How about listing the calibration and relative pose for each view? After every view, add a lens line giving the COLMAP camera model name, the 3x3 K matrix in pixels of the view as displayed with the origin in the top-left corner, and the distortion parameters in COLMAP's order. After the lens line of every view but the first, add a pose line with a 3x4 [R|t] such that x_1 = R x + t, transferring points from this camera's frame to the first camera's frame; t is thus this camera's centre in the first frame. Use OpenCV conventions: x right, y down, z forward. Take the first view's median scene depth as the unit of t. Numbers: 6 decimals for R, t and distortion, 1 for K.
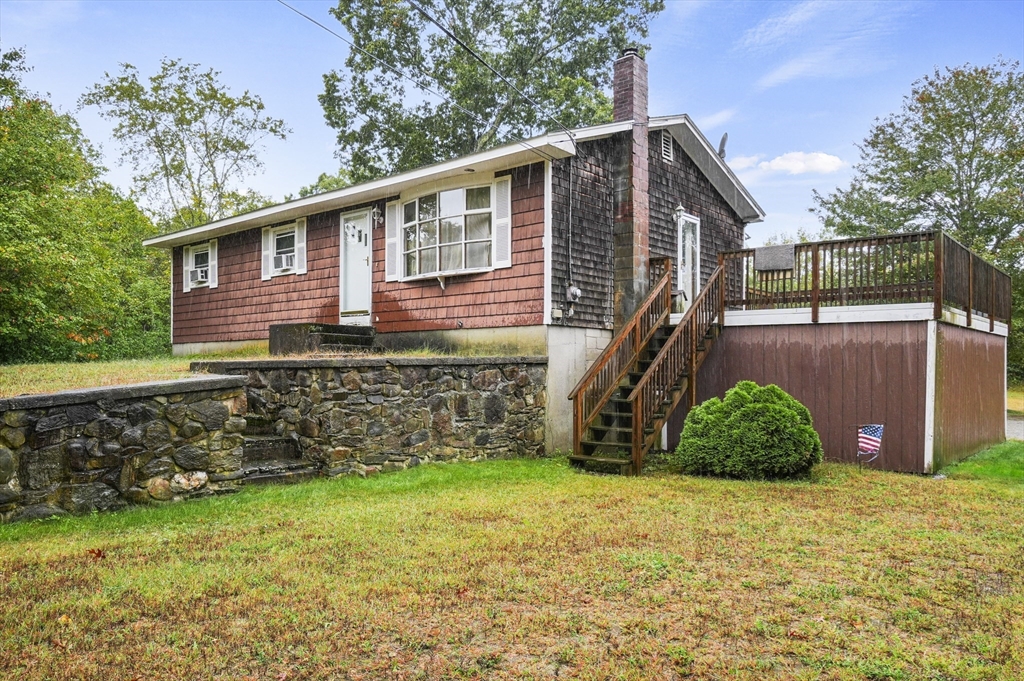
lens RADIAL K [[759.5, 0, 520.6], [0, 759.5, 365.4], [0, 0, 1]] dist [0.006309, -0.003214]
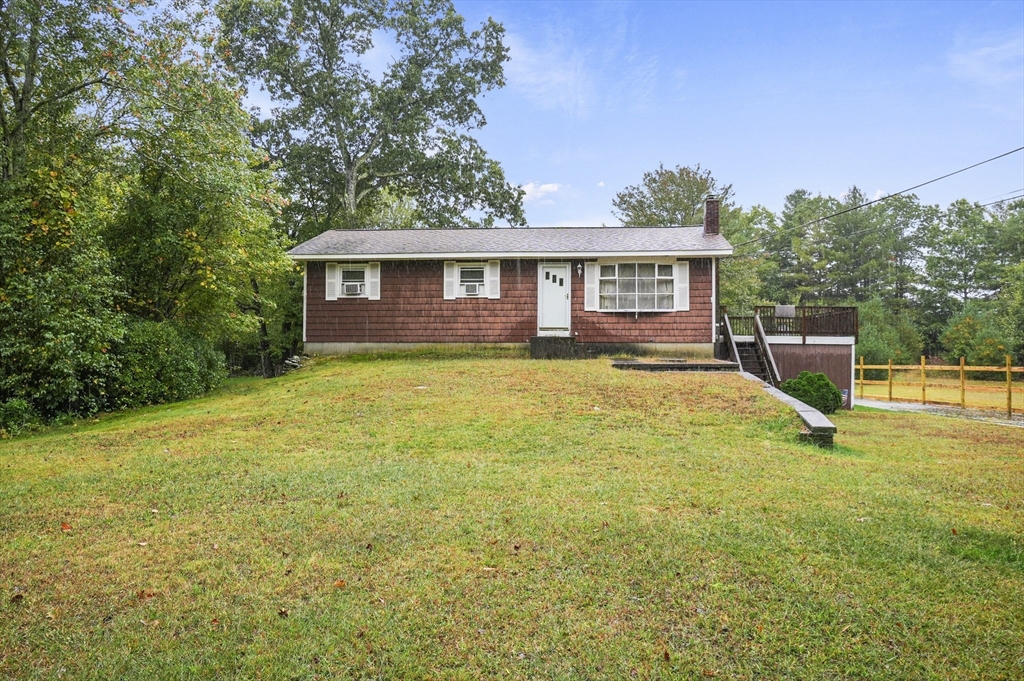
lens RADIAL K [[797.9, 0, 512.3], [0, 797.9, 342.1], [0, 0, 1]] dist [-0.004950, -0.000324]
pose [[0.812338, 0.011575, 0.583072, -1.384028], [-0.007407, 0.999927, -0.009531, -0.027890], [-0.583140, 0.003424, 0.812364, -0.308903]]
